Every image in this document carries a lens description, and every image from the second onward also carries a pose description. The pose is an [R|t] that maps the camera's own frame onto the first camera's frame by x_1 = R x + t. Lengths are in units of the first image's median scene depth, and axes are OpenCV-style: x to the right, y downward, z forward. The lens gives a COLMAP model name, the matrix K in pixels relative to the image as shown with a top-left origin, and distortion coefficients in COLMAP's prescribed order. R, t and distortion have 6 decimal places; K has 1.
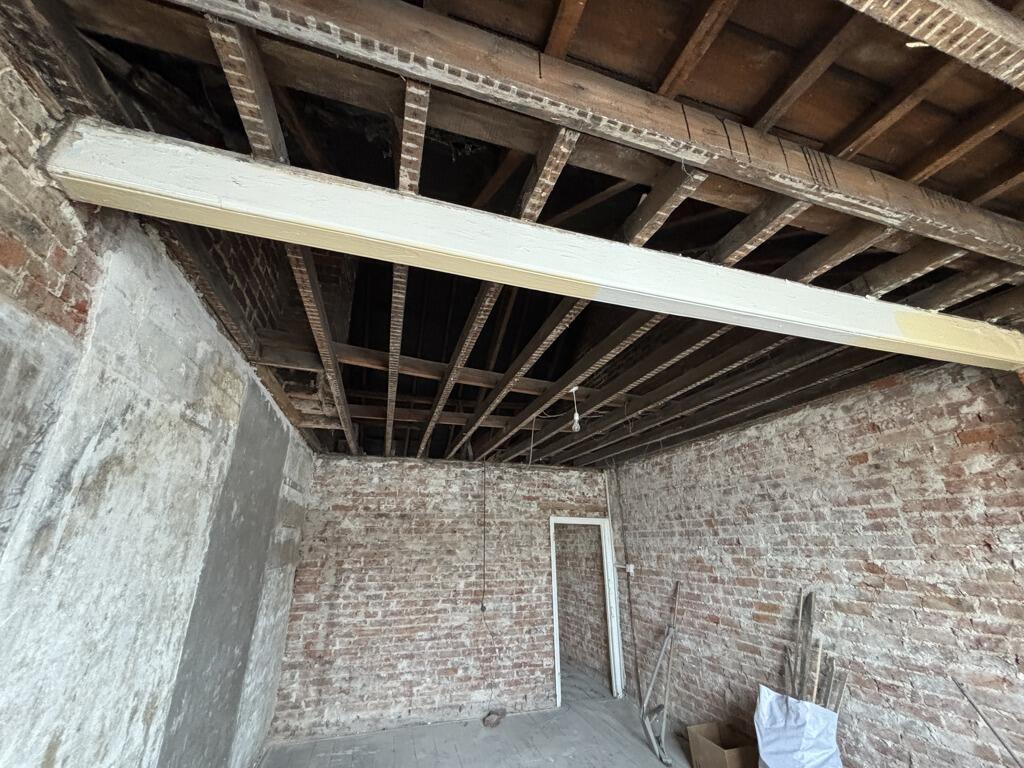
lens RADIAL K [[409.6, 0, 509.7], [0, 409.6, 385.4], [0, 0, 1]] dist [0.000299, 0.000267]
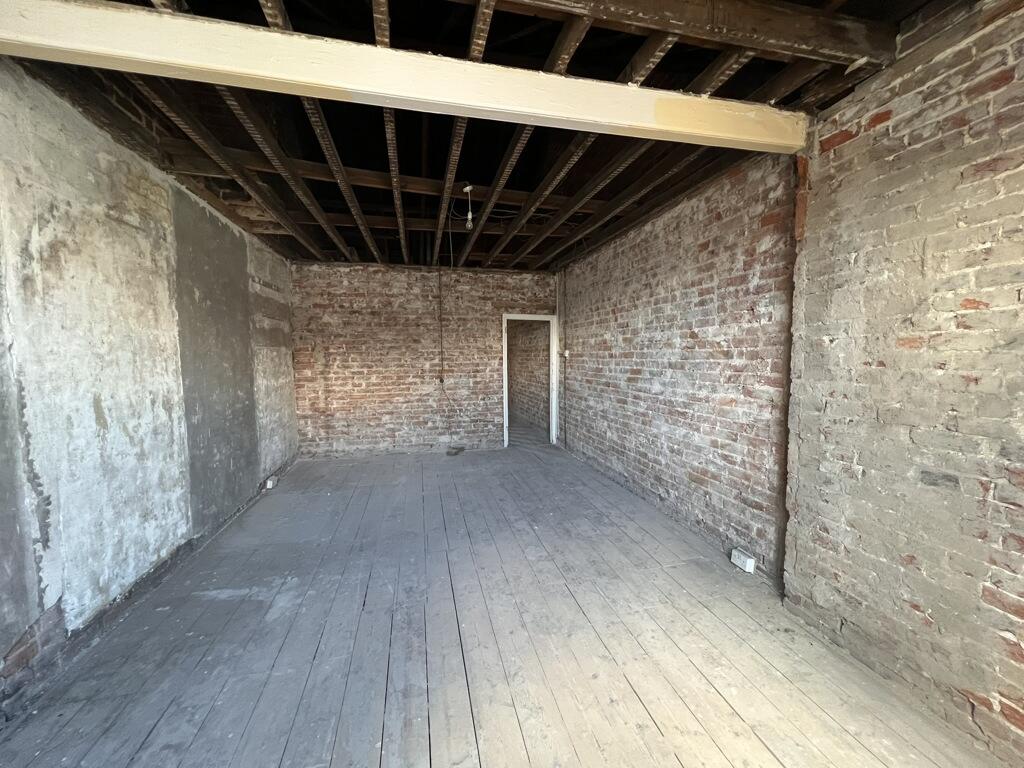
lens RADIAL K [[406.5, 0, 511.0], [0, 406.5, 380.6], [0, 0, 1]] dist [0.001938, -0.000439]
pose [[0.997586, -0.000607, -0.069438, 0.285584], [0.029479, 0.909086, 0.415564, 0.022503], [0.062873, -0.416608, 0.906909, -0.169280]]
